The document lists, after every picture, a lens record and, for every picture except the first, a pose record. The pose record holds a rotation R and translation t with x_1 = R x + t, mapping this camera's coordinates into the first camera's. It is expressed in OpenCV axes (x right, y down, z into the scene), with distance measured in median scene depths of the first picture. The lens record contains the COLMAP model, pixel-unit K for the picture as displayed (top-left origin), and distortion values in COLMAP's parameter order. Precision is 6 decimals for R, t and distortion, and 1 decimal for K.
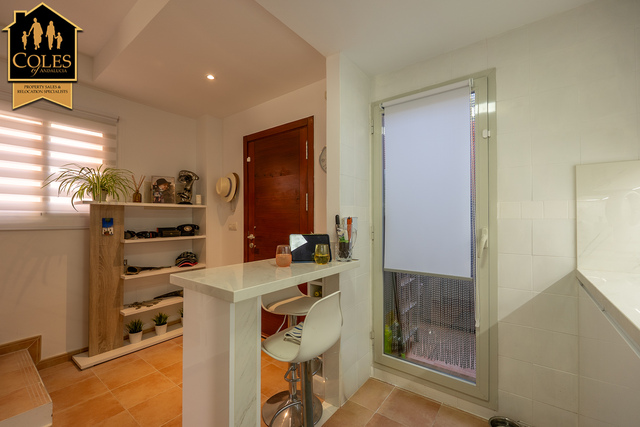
lens RADIAL K [[269.2, 0, 318.6], [0, 269.2, 217.6], [0, 0, 1]] dist [-0.003158, -0.000467]
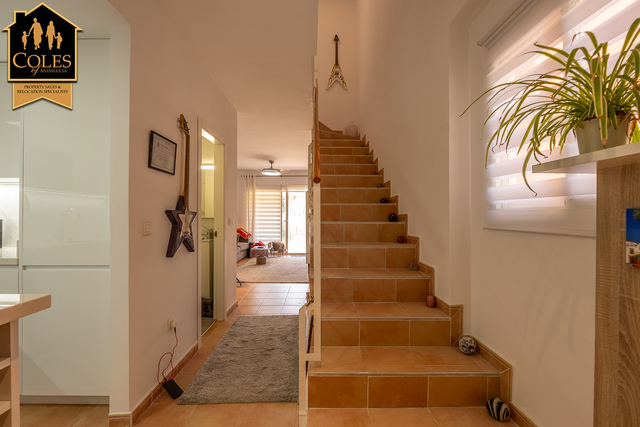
lens RADIAL K [[269.2, 0, 318.6], [0, 269.2, 217.6], [0, 0, 1]] dist [-0.003158, -0.000467]
pose [[-0.786059, 0.003107, -0.618144, -0.373350], [0.001205, 0.999993, 0.003493, 0.011426], [0.618150, 0.002001, -0.786057, 1.078472]]
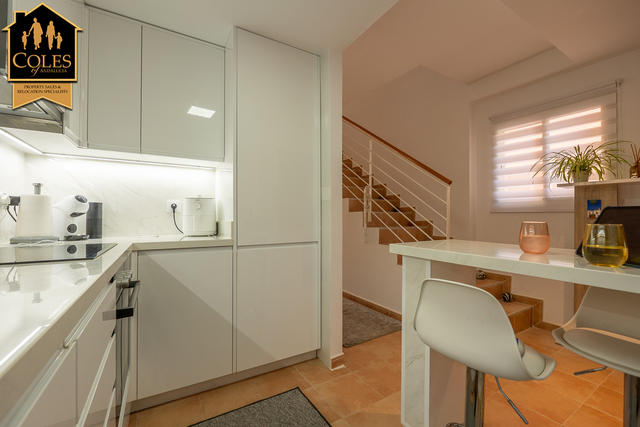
lens RADIAL K [[269.2, 0, 318.6], [0, 269.2, 217.6], [0, 0, 1]] dist [-0.003158, -0.000467]
pose [[-0.366045, 0.004737, -0.930585, 0.437537], [0.002529, 0.999988, 0.004095, 0.060286], [0.930594, -0.000855, -0.366052, 0.492819]]
